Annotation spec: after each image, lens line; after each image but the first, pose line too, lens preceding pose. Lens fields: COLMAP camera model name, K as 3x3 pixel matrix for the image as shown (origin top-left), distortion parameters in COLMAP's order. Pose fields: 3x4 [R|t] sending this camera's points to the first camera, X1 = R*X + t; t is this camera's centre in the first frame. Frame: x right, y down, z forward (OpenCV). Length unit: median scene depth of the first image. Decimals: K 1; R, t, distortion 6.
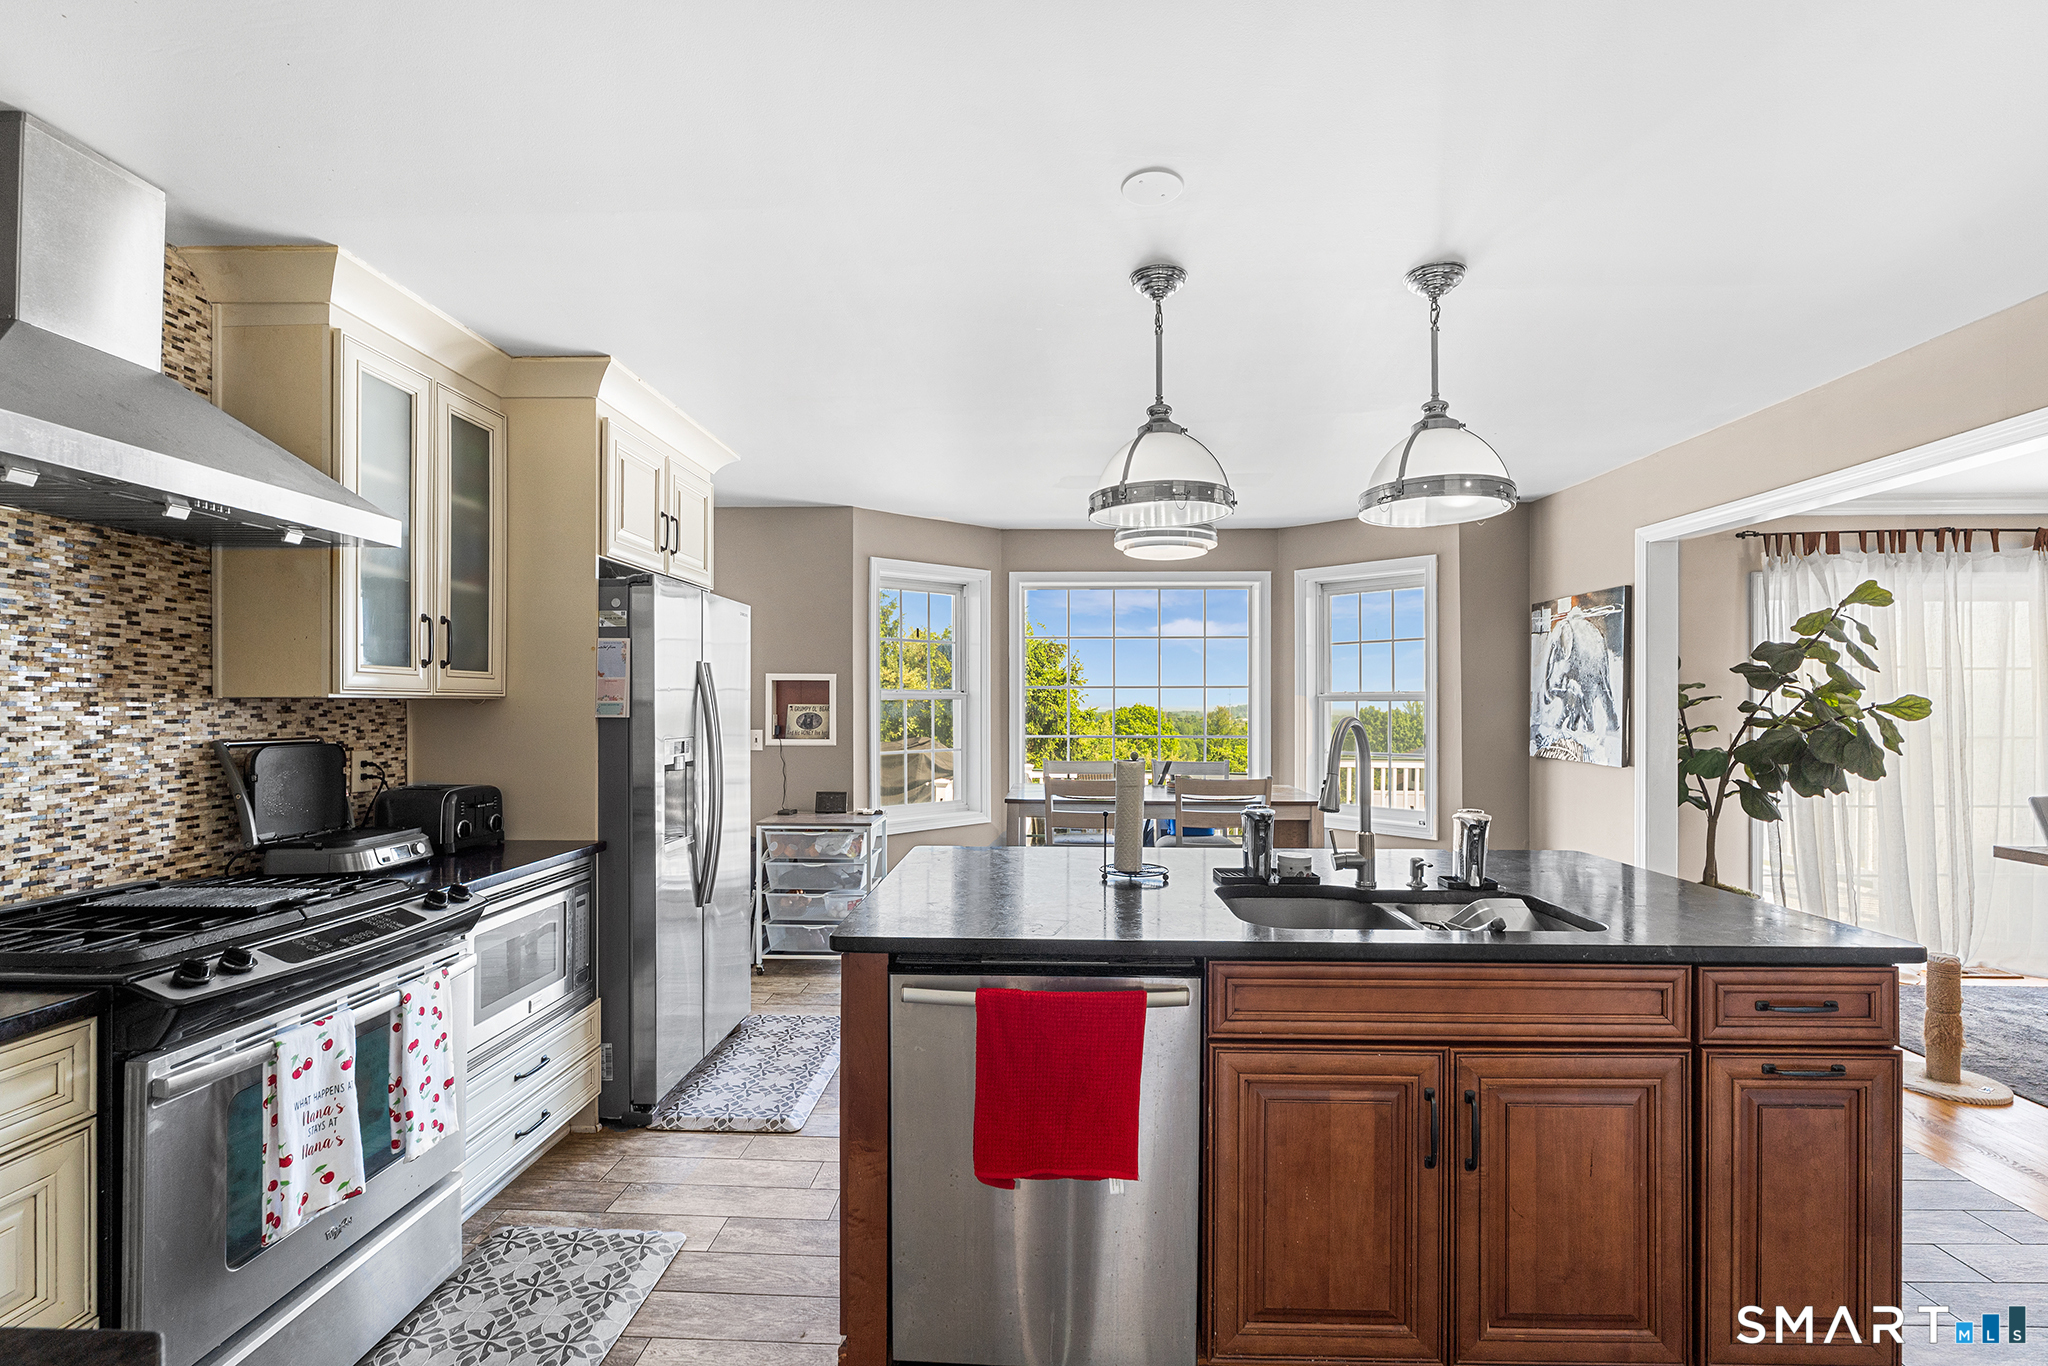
lens RADIAL K [[910.3, 0, 1020.8], [0, 910.3, 698.4], [0, 0, 1]] dist [-0.005016, -0.000171]
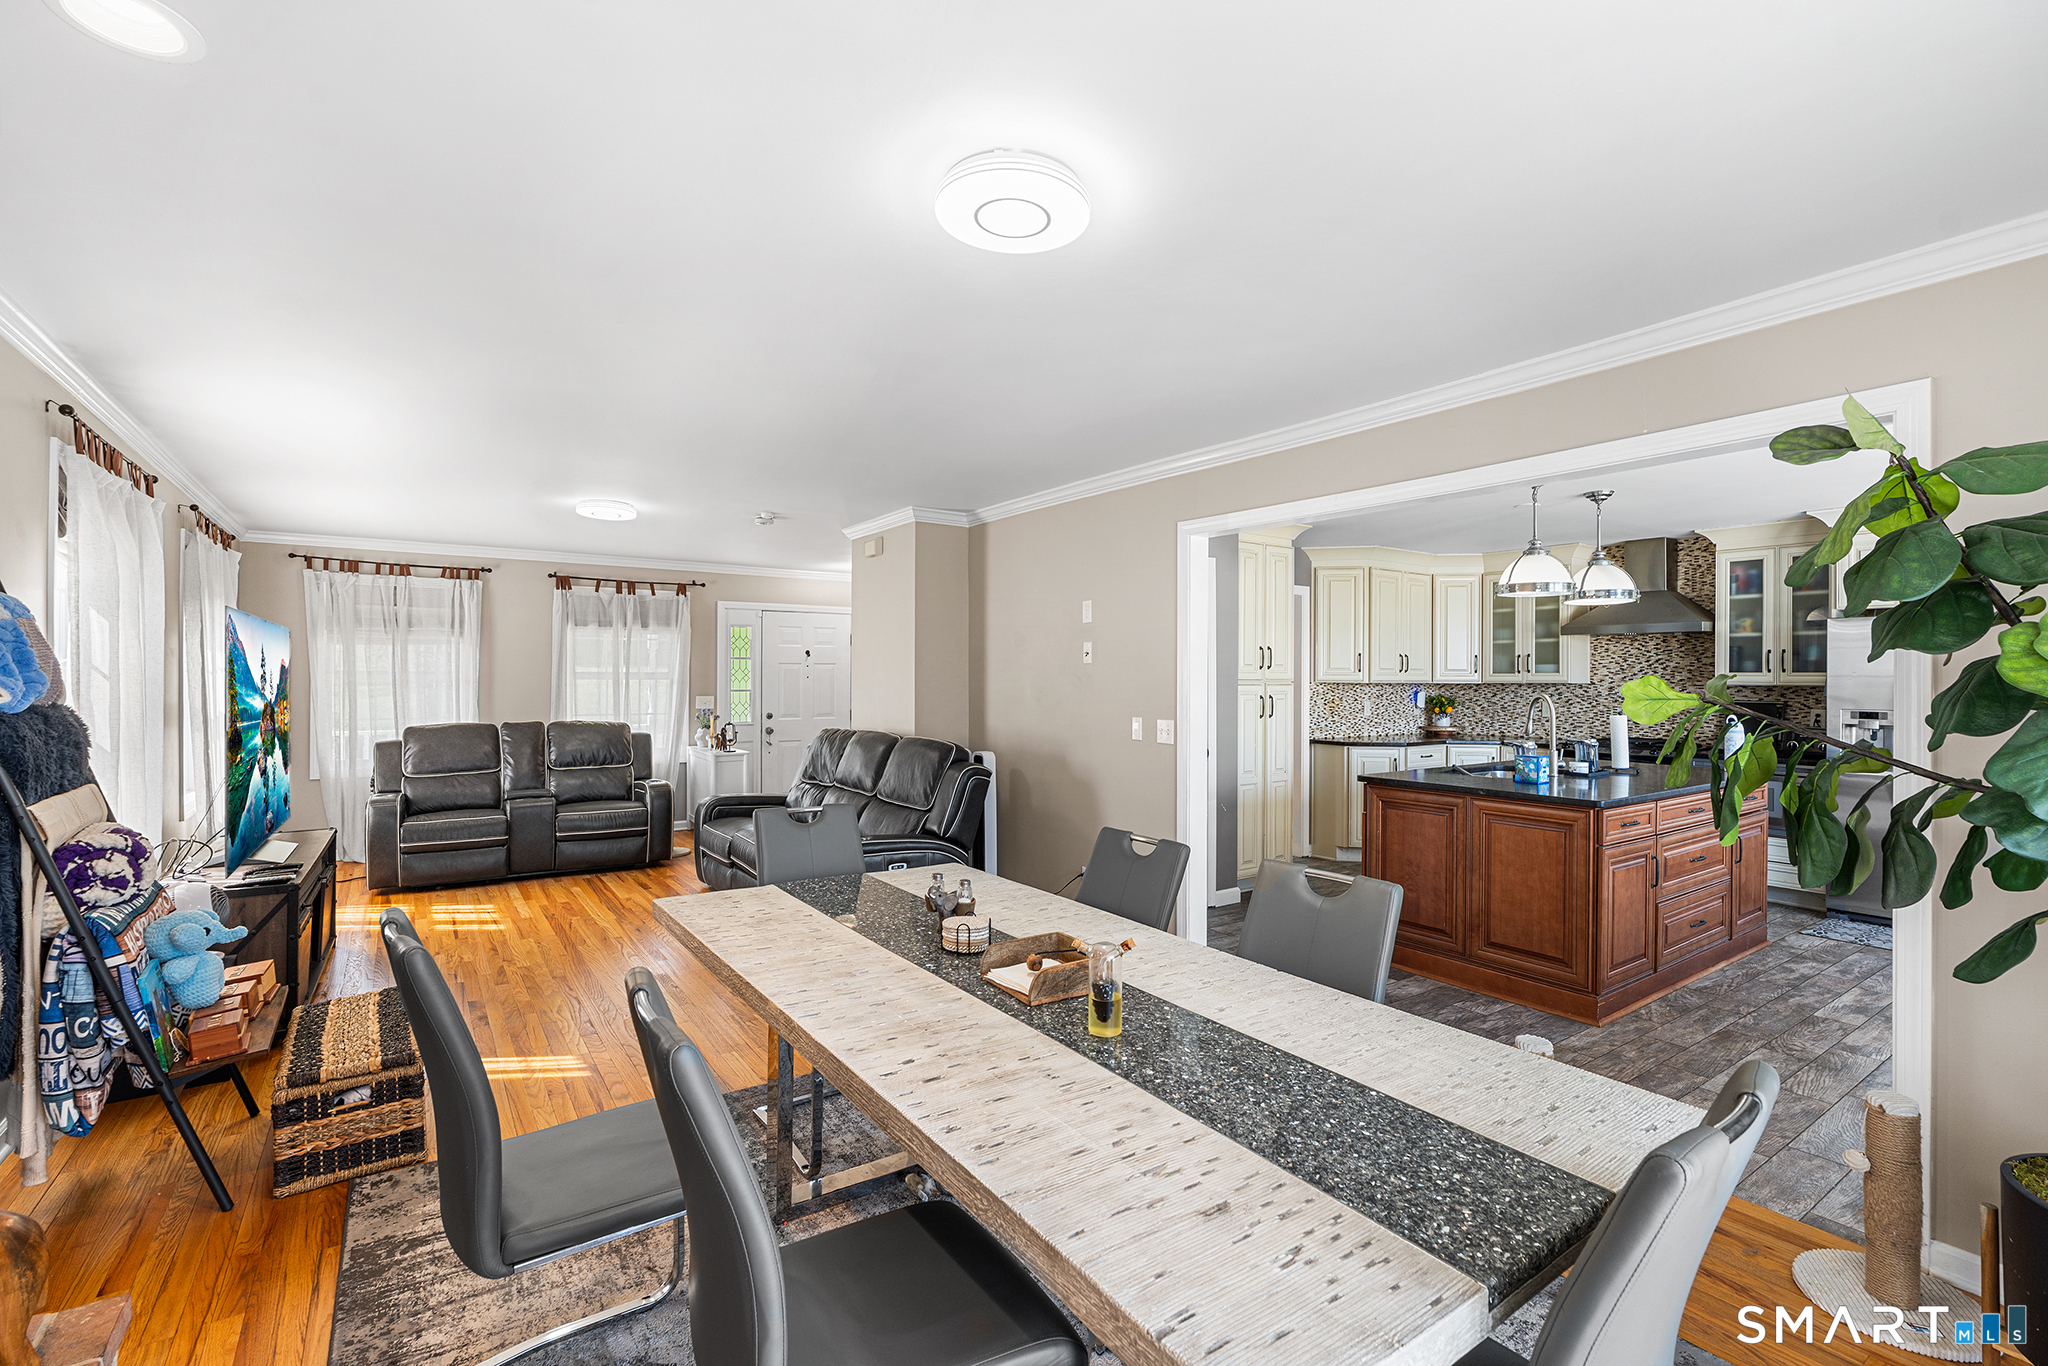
lens RADIAL K [[920.2, 0, 1021.4], [0, 920.2, 674.6], [0, 0, 1]] dist [-0.002398, -0.000145]
pose [[-0.790377, -0.003278, -0.612612, 1.835110], [-0.000220, 0.999987, -0.005066, -0.012626], [0.612621, -0.003869, -0.790368, 1.334453]]
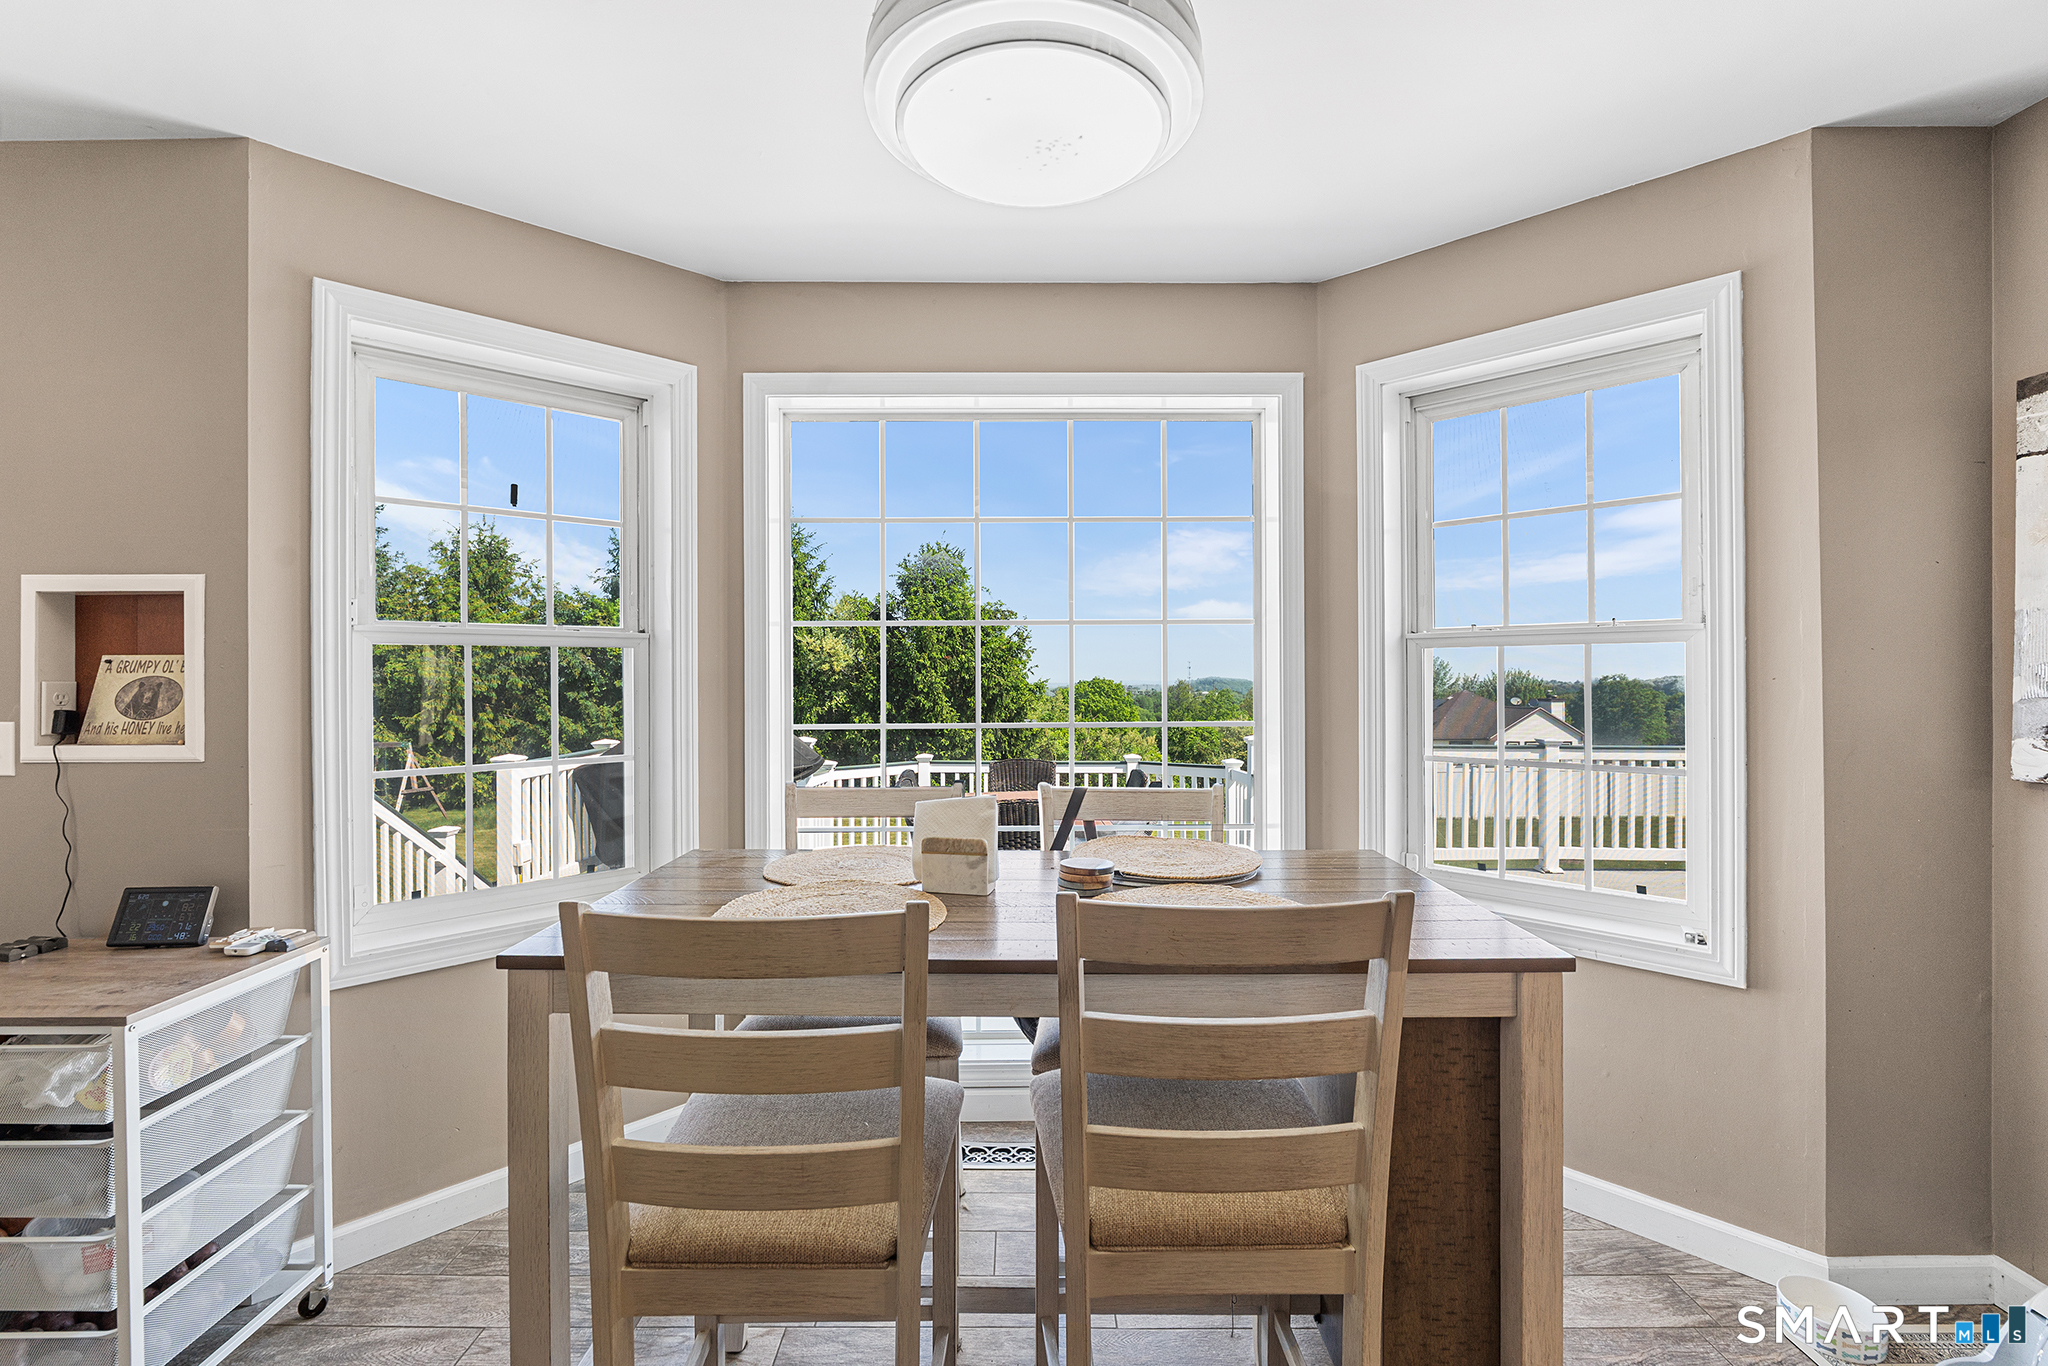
lens RADIAL K [[920.2, 0, 1021.4], [0, 920.2, 674.6], [0, 0, 1]] dist [-0.002398, -0.000145]
pose [[0.999009, -0.004241, 0.044295, 0.189165], [0.004121, 0.999988, 0.002814, 0.023933], [-0.044307, -0.002629, 0.999015, 0.929716]]
